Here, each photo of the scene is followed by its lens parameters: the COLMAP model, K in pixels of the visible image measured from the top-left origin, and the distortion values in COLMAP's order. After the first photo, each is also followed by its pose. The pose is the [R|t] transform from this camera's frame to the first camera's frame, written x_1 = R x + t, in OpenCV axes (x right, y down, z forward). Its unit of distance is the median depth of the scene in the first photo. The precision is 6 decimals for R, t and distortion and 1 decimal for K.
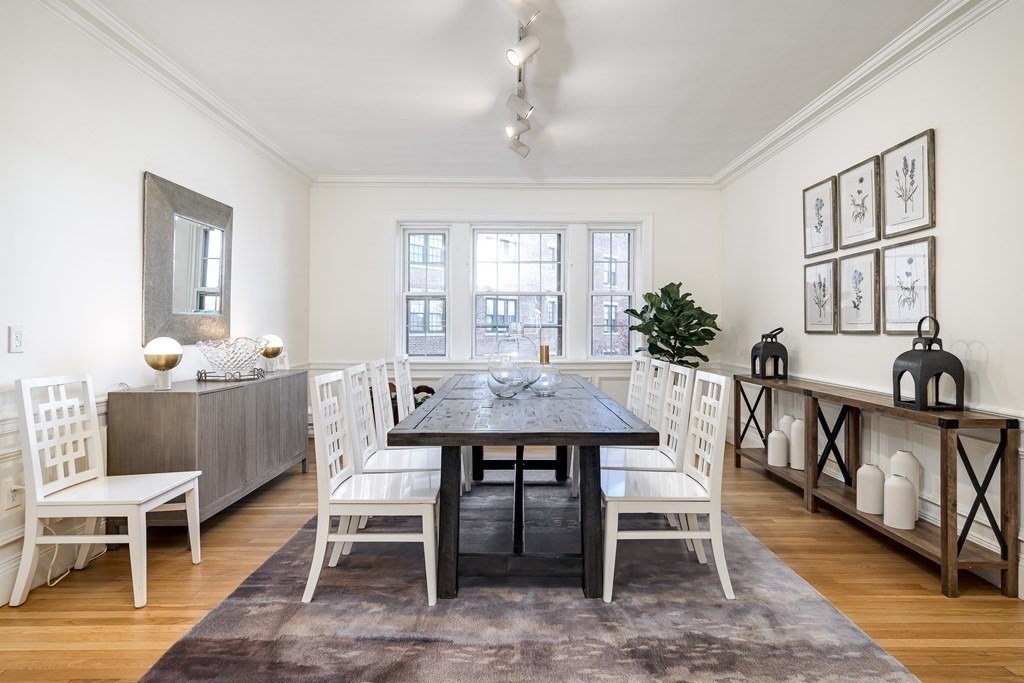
lens RADIAL K [[565.9, 0, 516.1], [0, 565.9, 331.2], [0, 0, 1]] dist [0.000033, 0.001853]
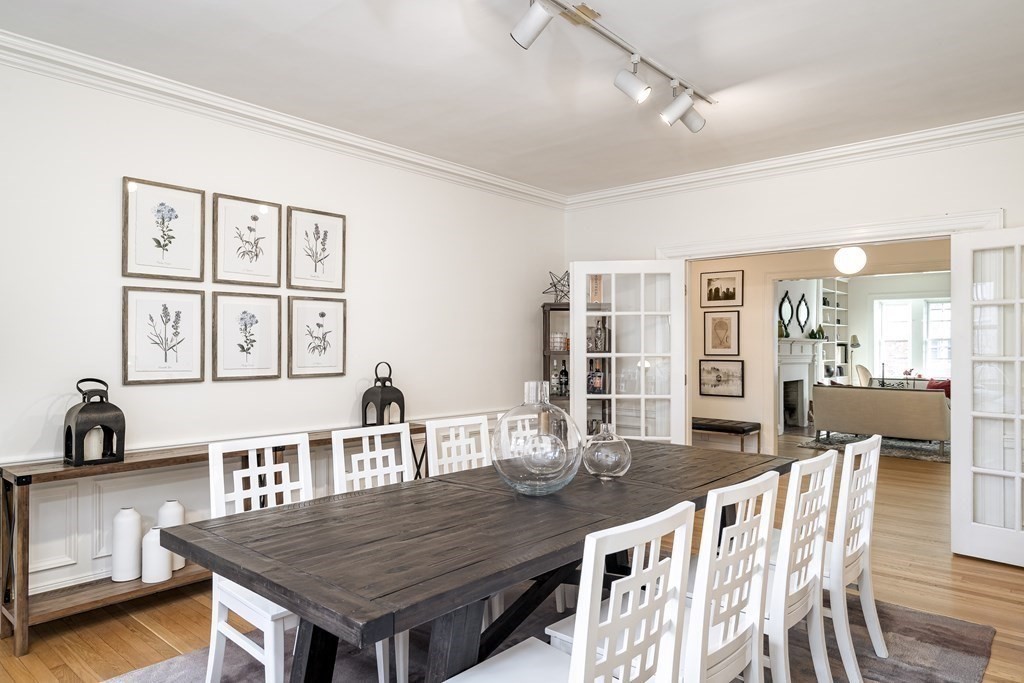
lens RADIAL K [[650.1, 0, 513.1], [0, 650.1, 347.4], [0, 0, 1]] dist [-0.006037, 0.000692]
pose [[-0.741295, -0.002230, 0.671176, -0.390653], [0.002051, 0.999982, 0.005588, -0.047782], [-0.671176, 0.005519, -0.741277, 1.330705]]
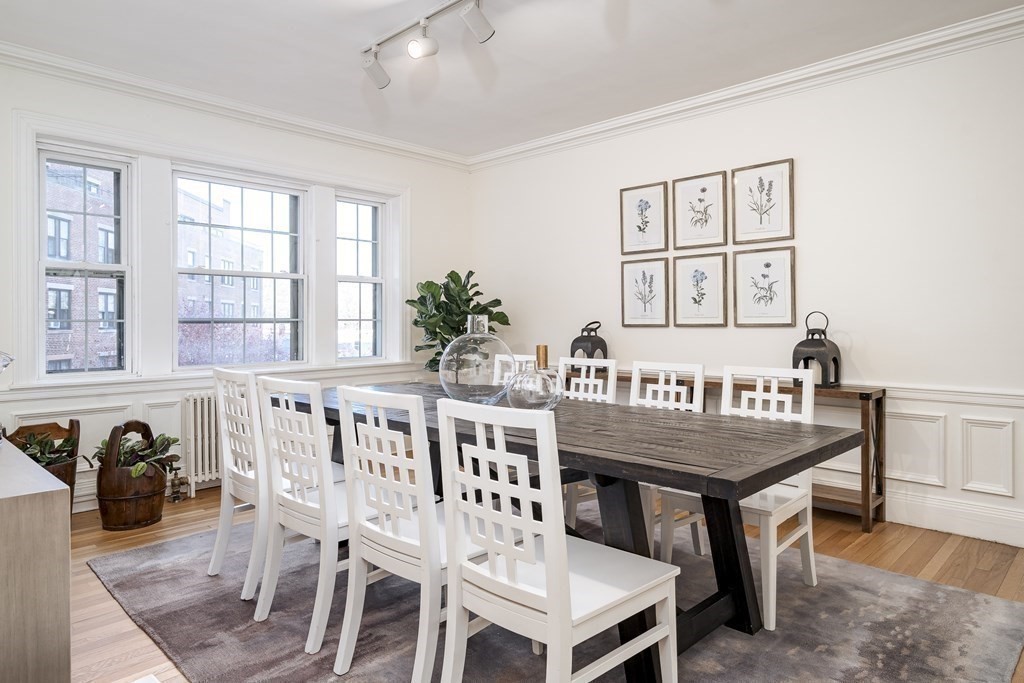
lens RADIAL K [[629.9, 0, 511.0], [0, 629.9, 323.9], [0, 0, 1]] dist [0.004399, -0.001321]
pose [[0.706288, -0.005081, 0.707906, -0.479452], [0.007747, 0.999970, -0.000552, -0.002758], [-0.707882, 0.005874, 0.706306, 0.340548]]
